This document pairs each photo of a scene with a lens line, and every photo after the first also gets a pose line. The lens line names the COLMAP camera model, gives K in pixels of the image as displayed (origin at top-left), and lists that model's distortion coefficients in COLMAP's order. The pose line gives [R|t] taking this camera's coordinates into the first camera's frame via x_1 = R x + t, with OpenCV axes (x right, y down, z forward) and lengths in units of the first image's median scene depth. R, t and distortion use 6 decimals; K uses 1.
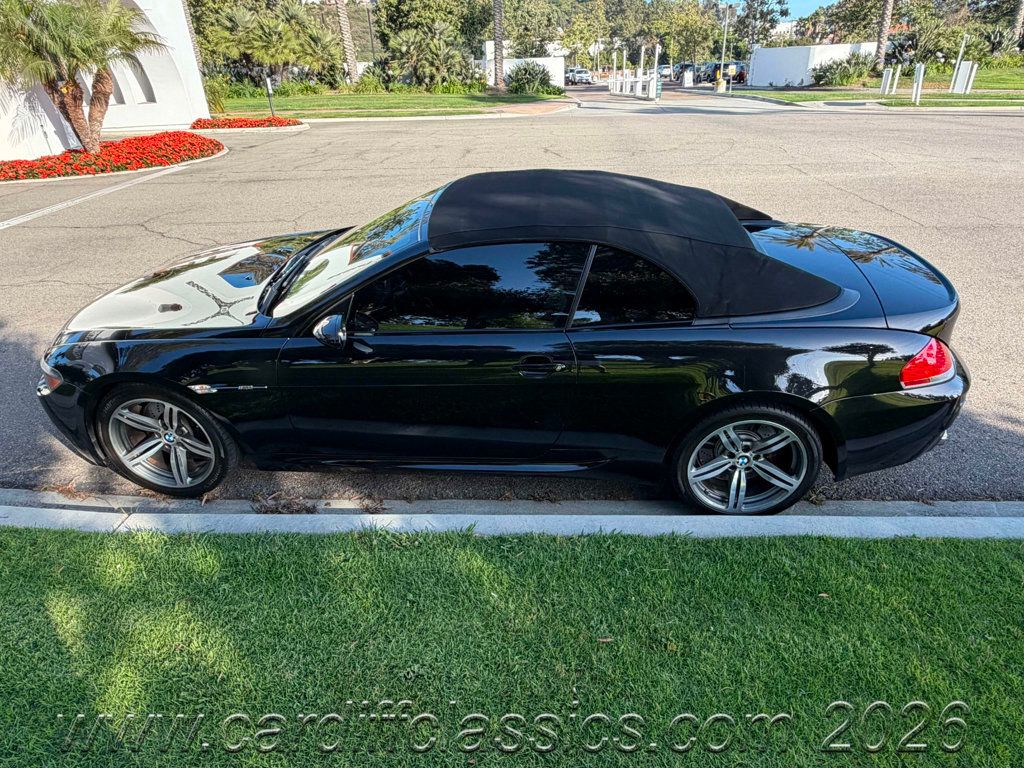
lens RADIAL K [[618.9, 0, 512.5], [0, 618.9, 379.7], [0, 0, 1]] dist [-0.001857, 0.001323]
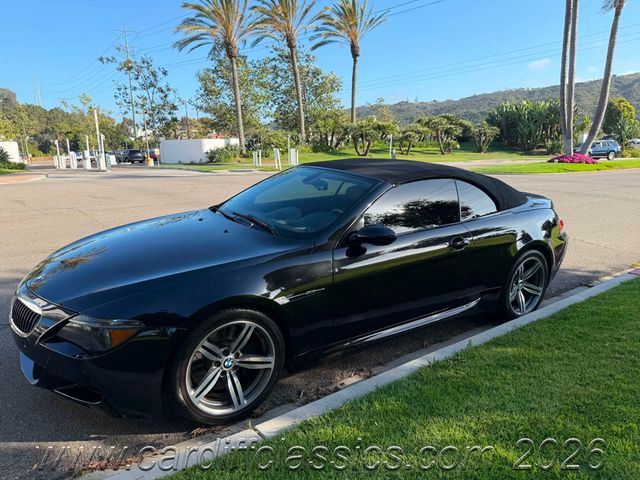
lens RADIAL K [[473.9, 0, 320.0], [0, 473.9, 240.0], [0, 0, 1]] dist [0.034015, -0.049586]
pose [[0.771479, -0.107668, 0.627079, -0.074866], [0.284008, 0.940215, -0.187976, 0.007814], [-0.569350, 0.323115, 0.755935, 0.014846]]
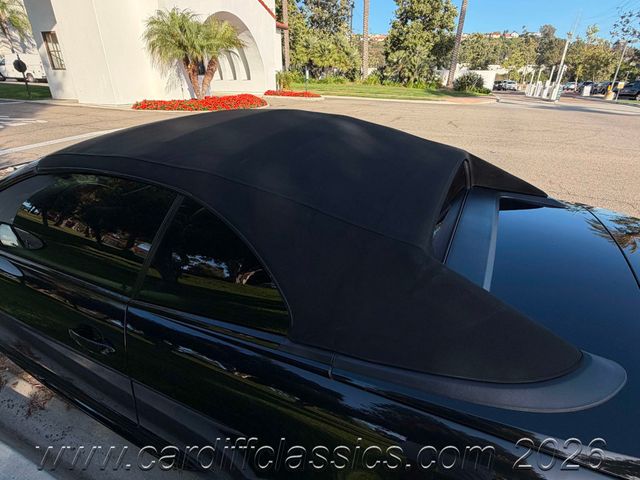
lens RADIAL K [[343.1, 0, 320.0], [0, 343.1, 240.0], [0, 0, 1]] dist [-0.000206, -0.000084]
pose [[0.927819, 0.204241, -0.312150, 0.030472], [-0.210328, 0.977524, 0.014430, -0.015313], [0.308081, 0.052265, 0.949923, 0.050506]]
